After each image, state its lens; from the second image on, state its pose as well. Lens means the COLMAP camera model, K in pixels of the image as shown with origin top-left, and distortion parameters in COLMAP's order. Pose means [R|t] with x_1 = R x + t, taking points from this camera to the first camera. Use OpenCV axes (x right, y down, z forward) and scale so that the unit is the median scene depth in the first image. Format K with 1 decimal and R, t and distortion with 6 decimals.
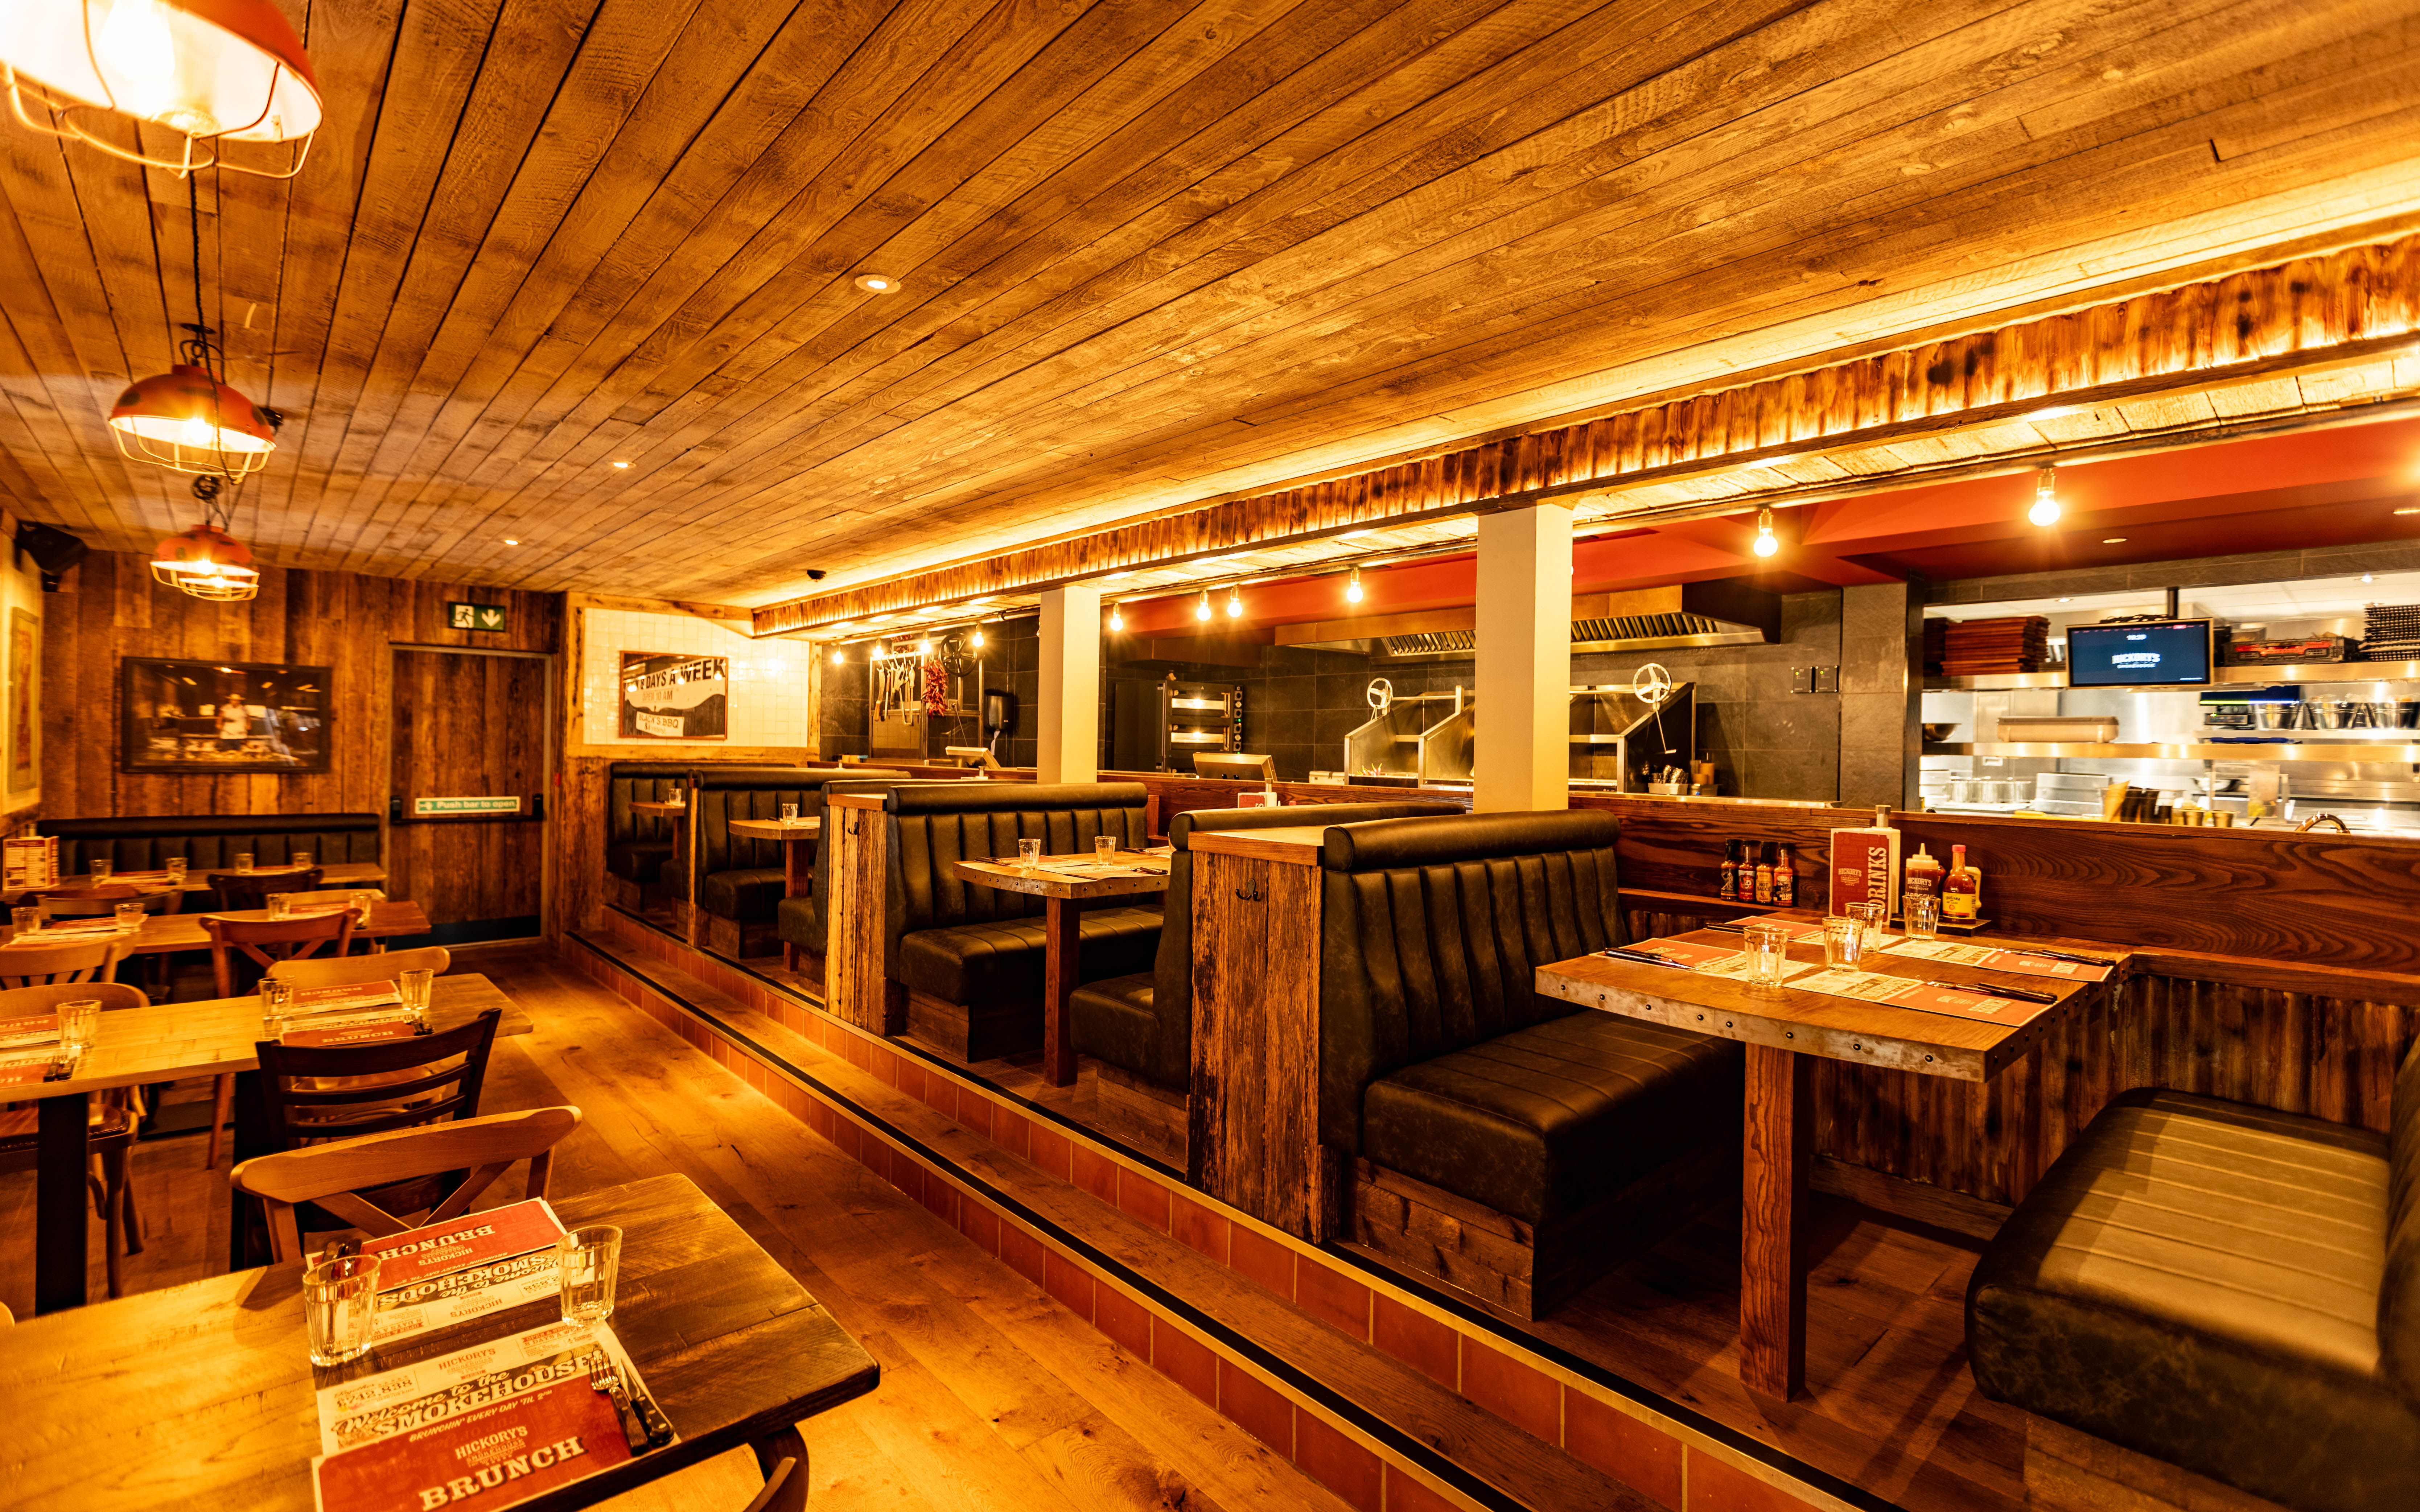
lens RADIAL K [[1085.4, 0, 1210.0], [0, 1085.4, 756.0], [0, 0, 1]] dist [-0.000169, -0.001710]
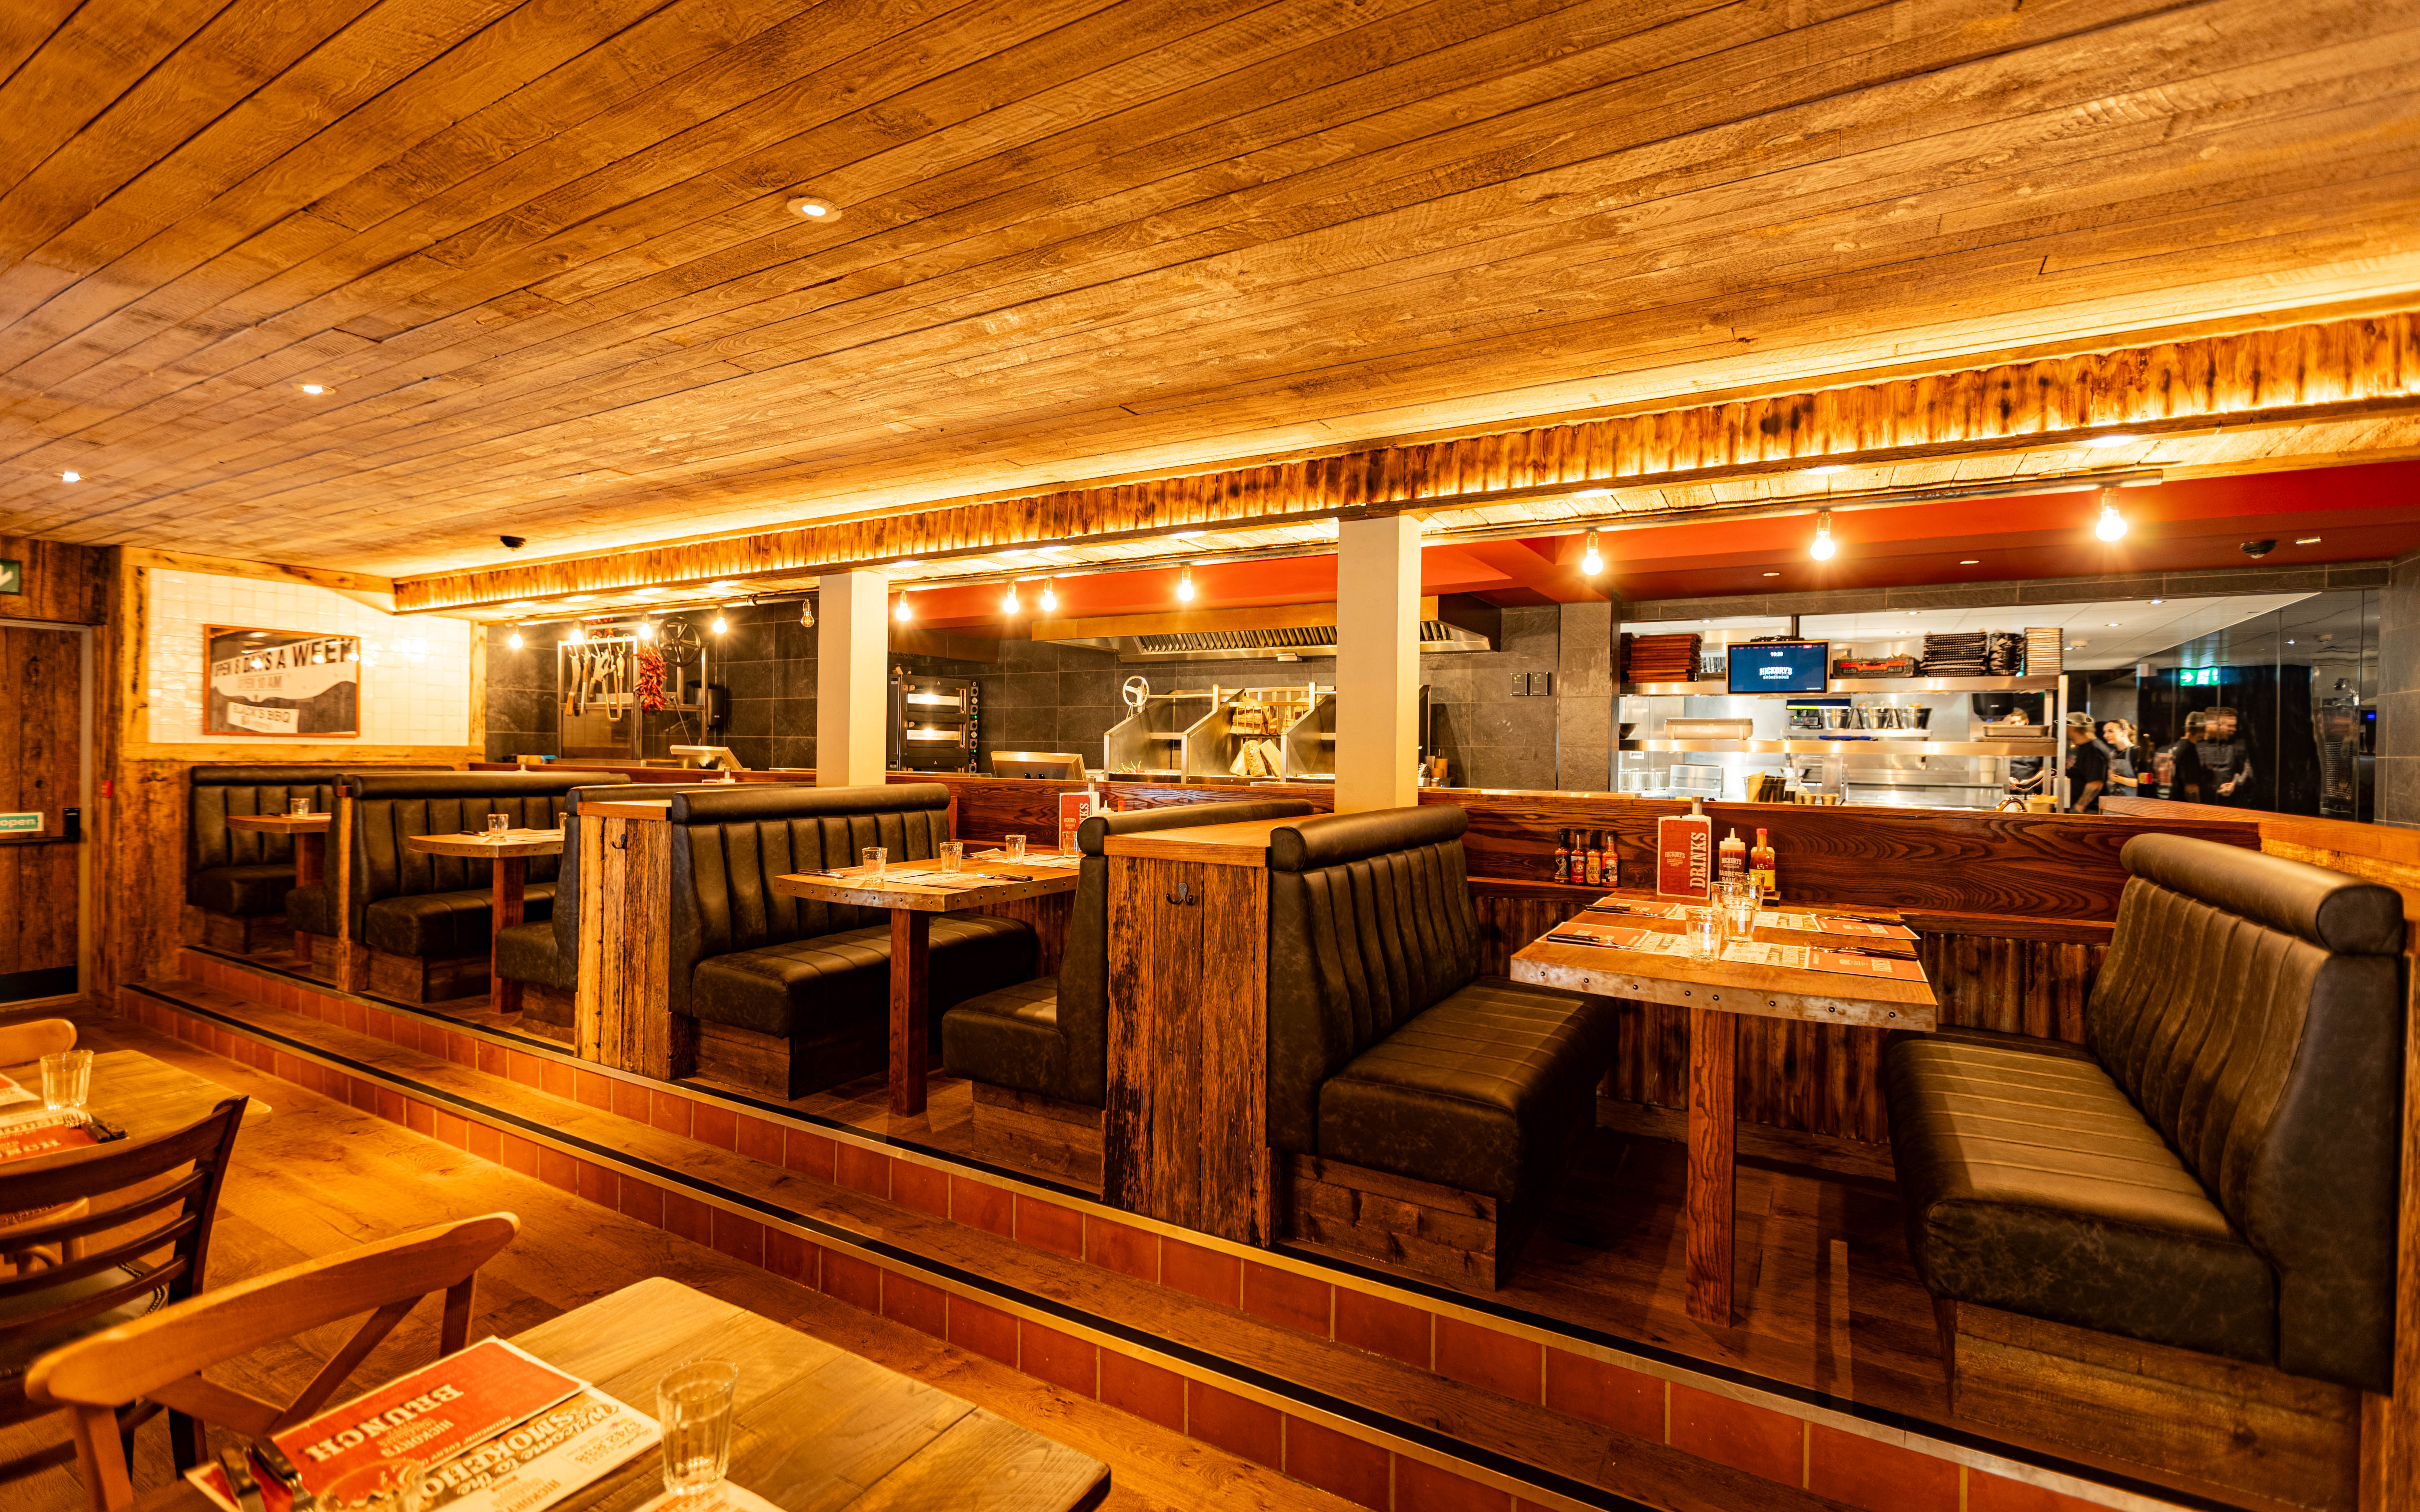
lens RADIAL K [[1075.0, 0, 1204.7], [0, 1075.0, 760.9], [0, 0, 1]] dist [0.000815, -0.000125]
pose [[0.951034, -0.006867, 0.309010, -0.228334], [0.004255, 0.999949, 0.009127, -0.004430], [-0.309057, -0.007365, 0.951015, 0.075661]]
